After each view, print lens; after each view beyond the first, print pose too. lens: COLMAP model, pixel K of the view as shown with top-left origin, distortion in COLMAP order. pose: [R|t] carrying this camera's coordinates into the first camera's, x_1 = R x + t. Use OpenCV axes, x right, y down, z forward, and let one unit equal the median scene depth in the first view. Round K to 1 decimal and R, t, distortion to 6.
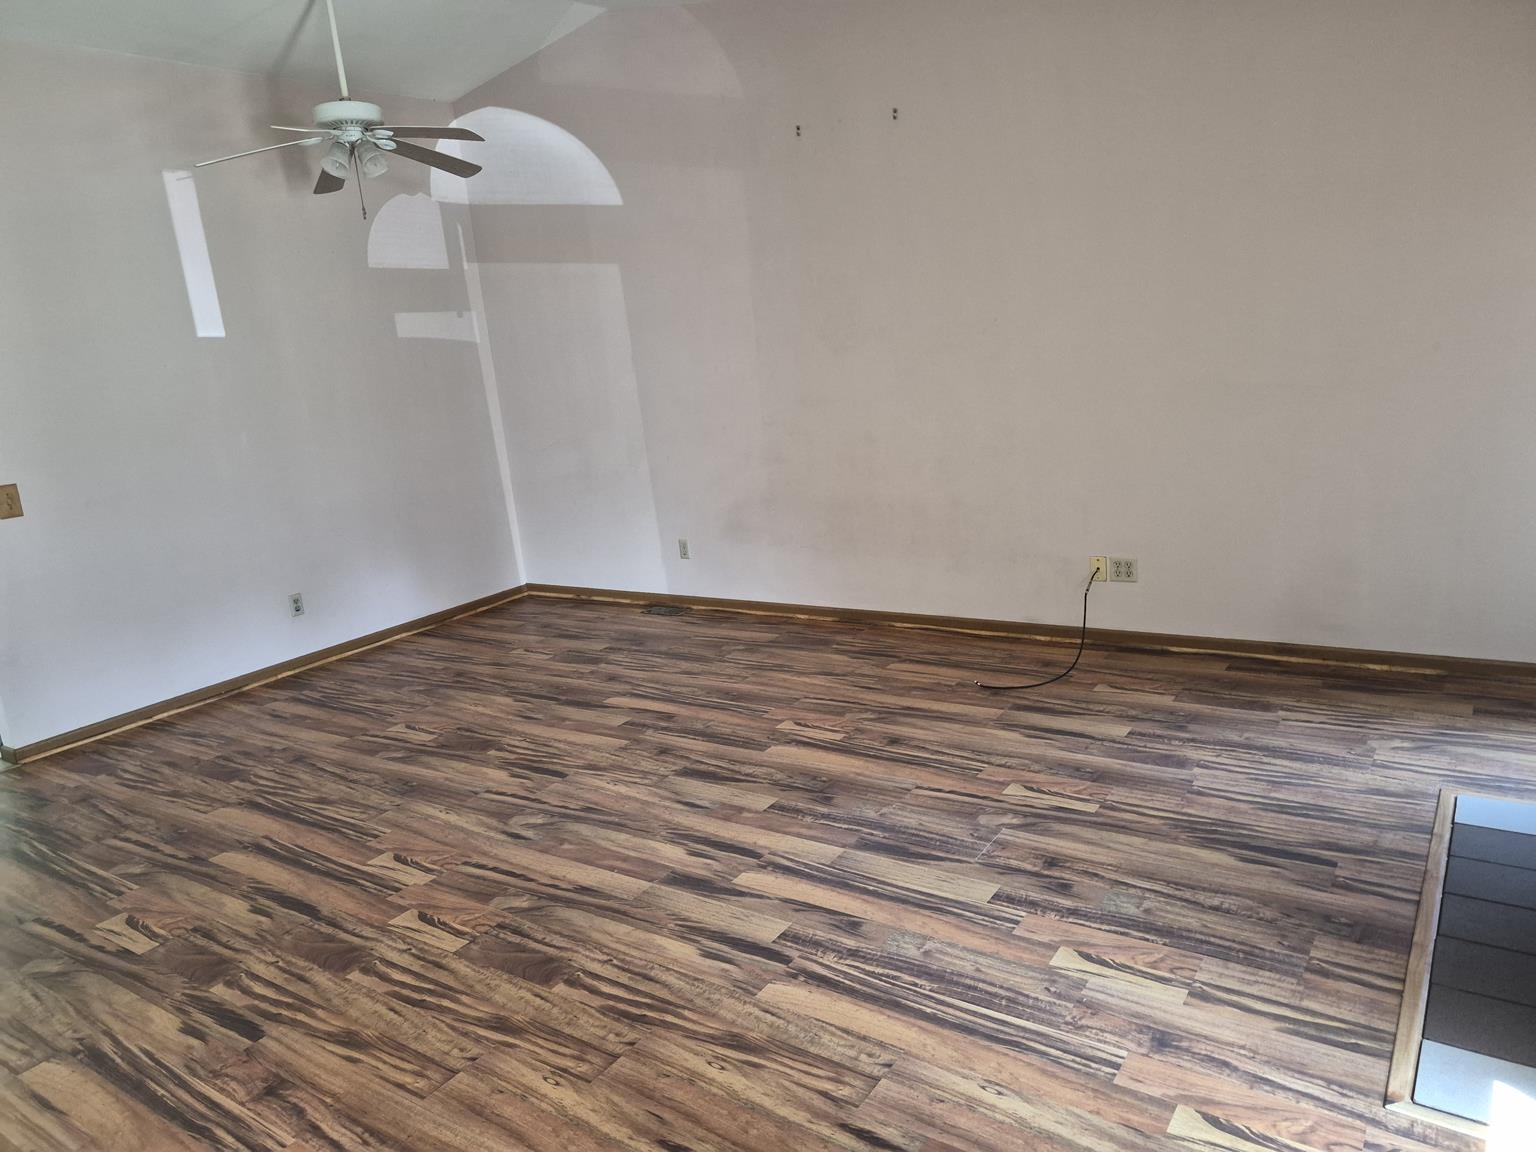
lens RADIAL K [[1075.8, 0, 780.6], [0, 1075.8, 588.7], [0, 0, 1]] dist [0.047407, -0.059611]
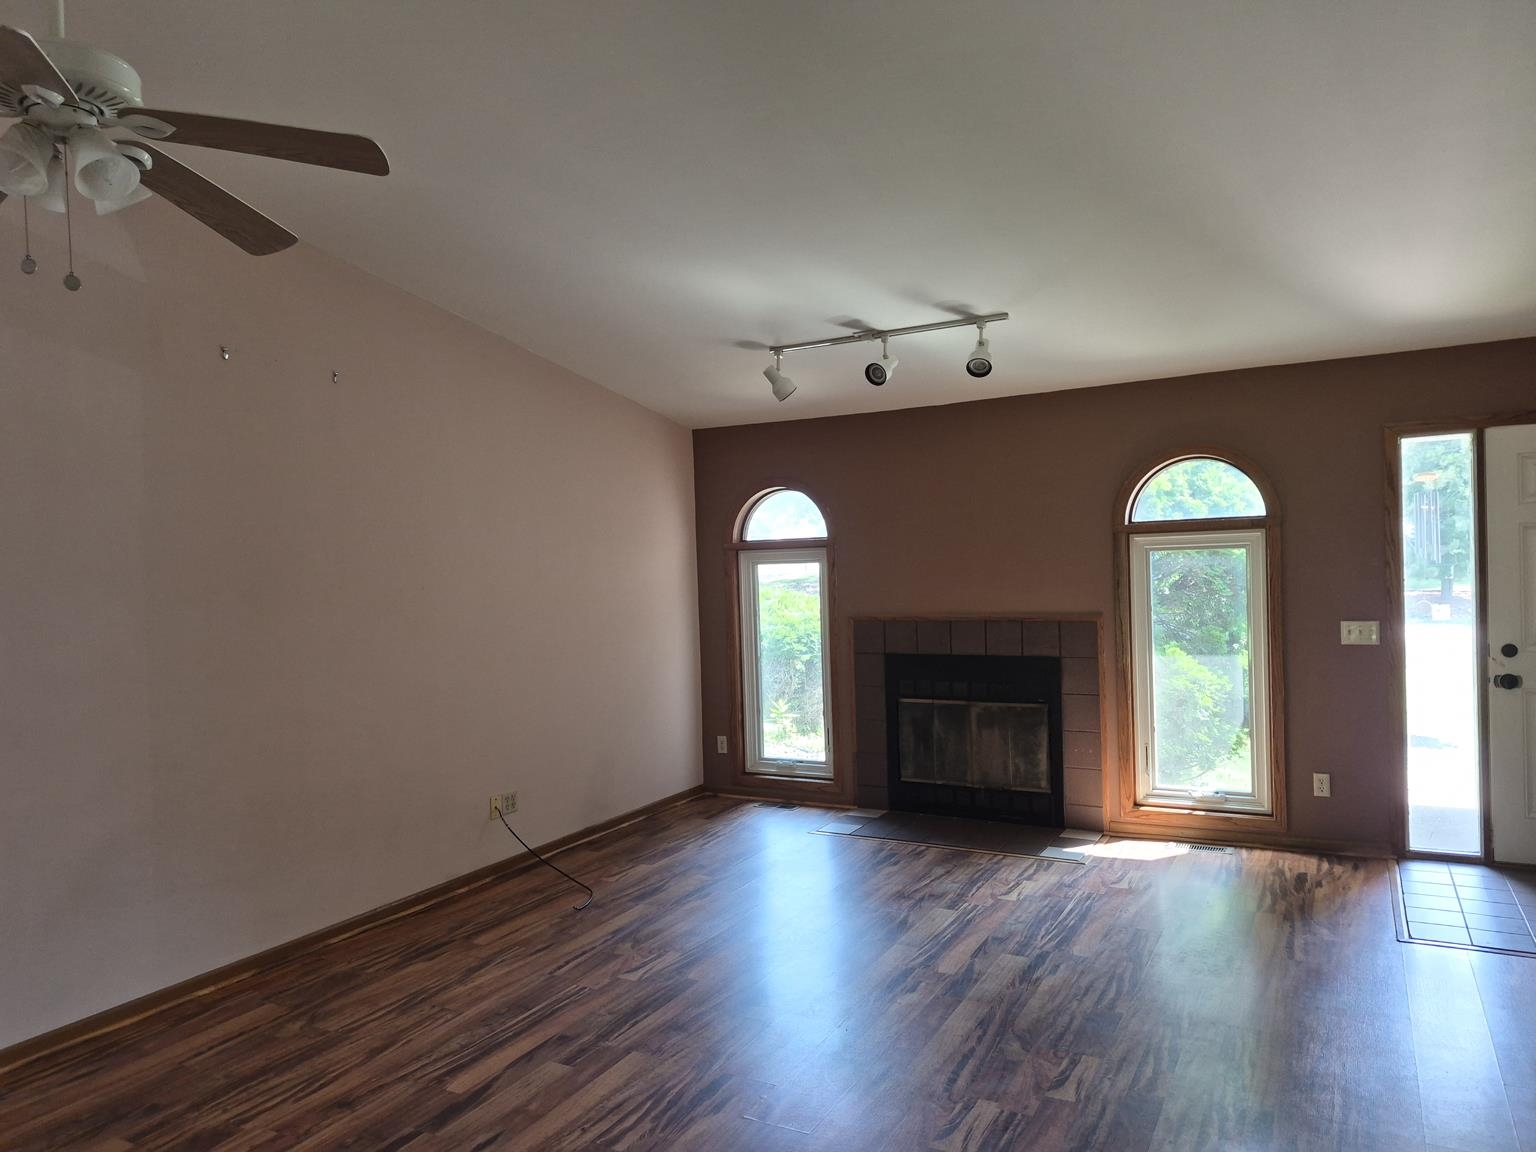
lens RADIAL K [[1075.8, 0, 768.7], [0, 1075.8, 574.6], [0, 0, 1]] dist [0.047407, -0.059611]
pose [[-0.099147, 0.079899, 0.991860, -1.001590], [0.274148, 0.960389, -0.049960, -0.134062], [-0.956563, 0.266963, -0.117124, 0.926163]]
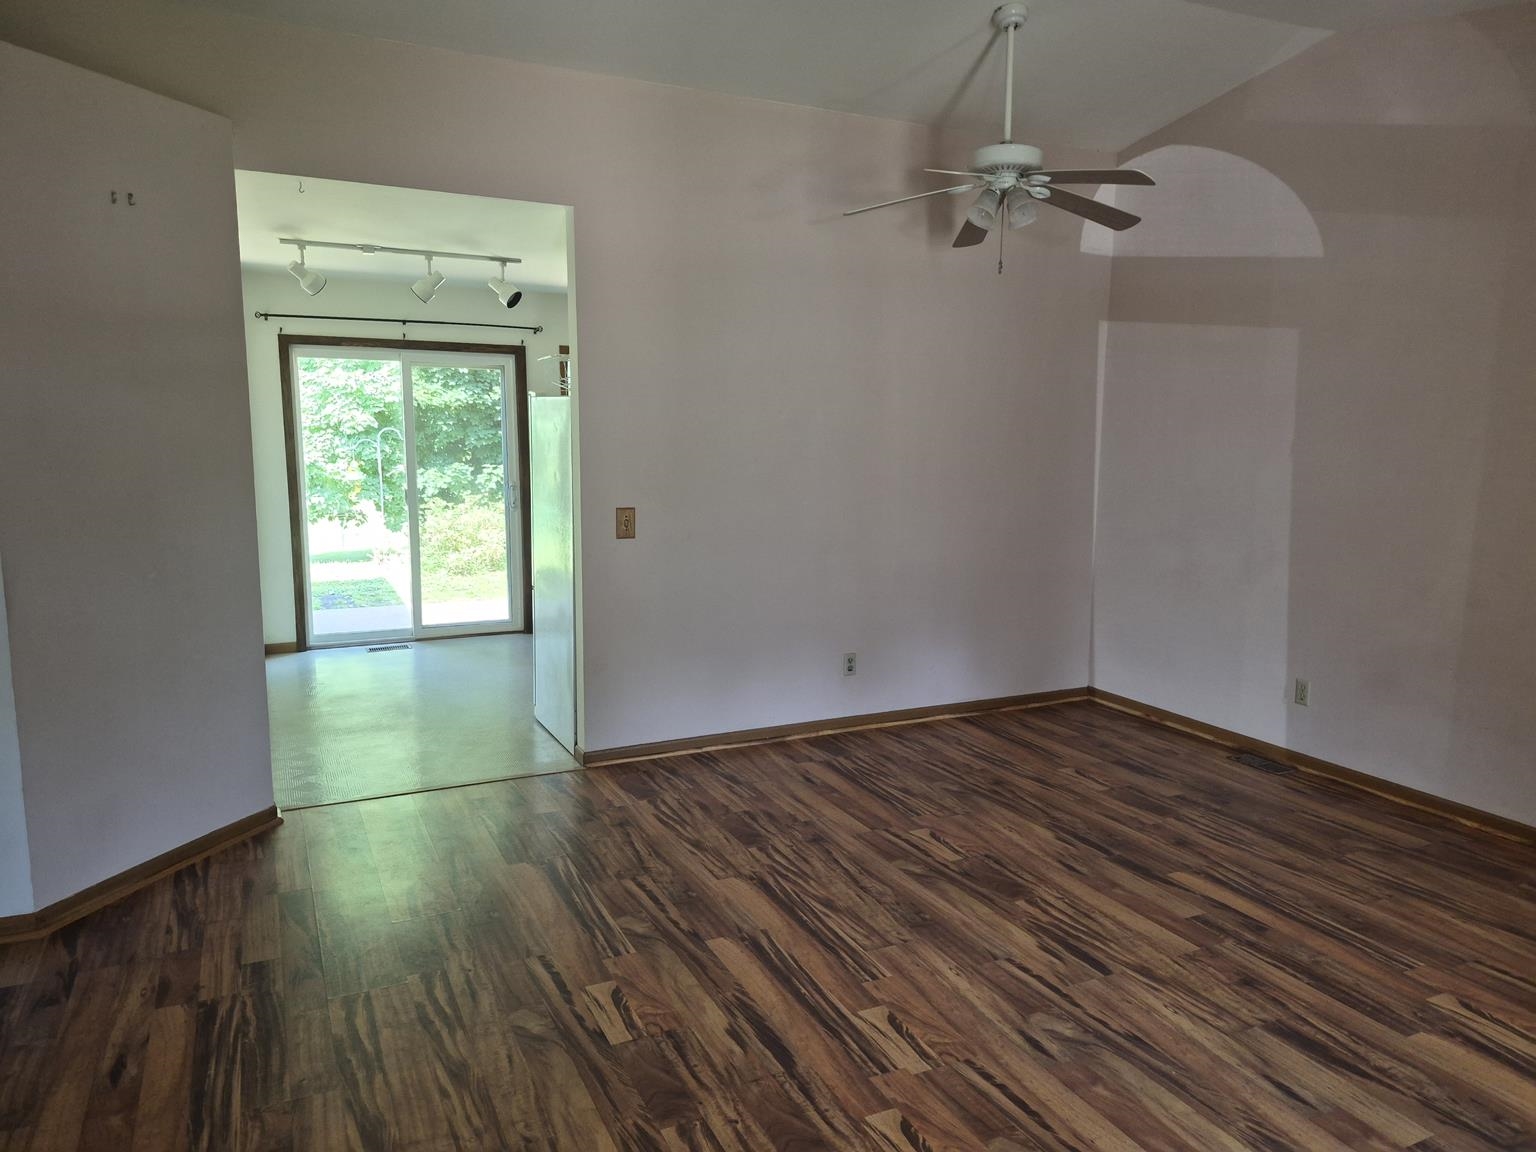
lens RADIAL K [[1075.8, 0, 763.8], [0, 1075.8, 573.3], [0, 0, 1]] dist [0.047407, -0.059611]
pose [[0.854320, 0.162942, -0.493545, -0.070460], [-0.199543, 0.979642, -0.021981, -0.039693], [0.479916, 0.117263, 0.869442, 0.161928]]
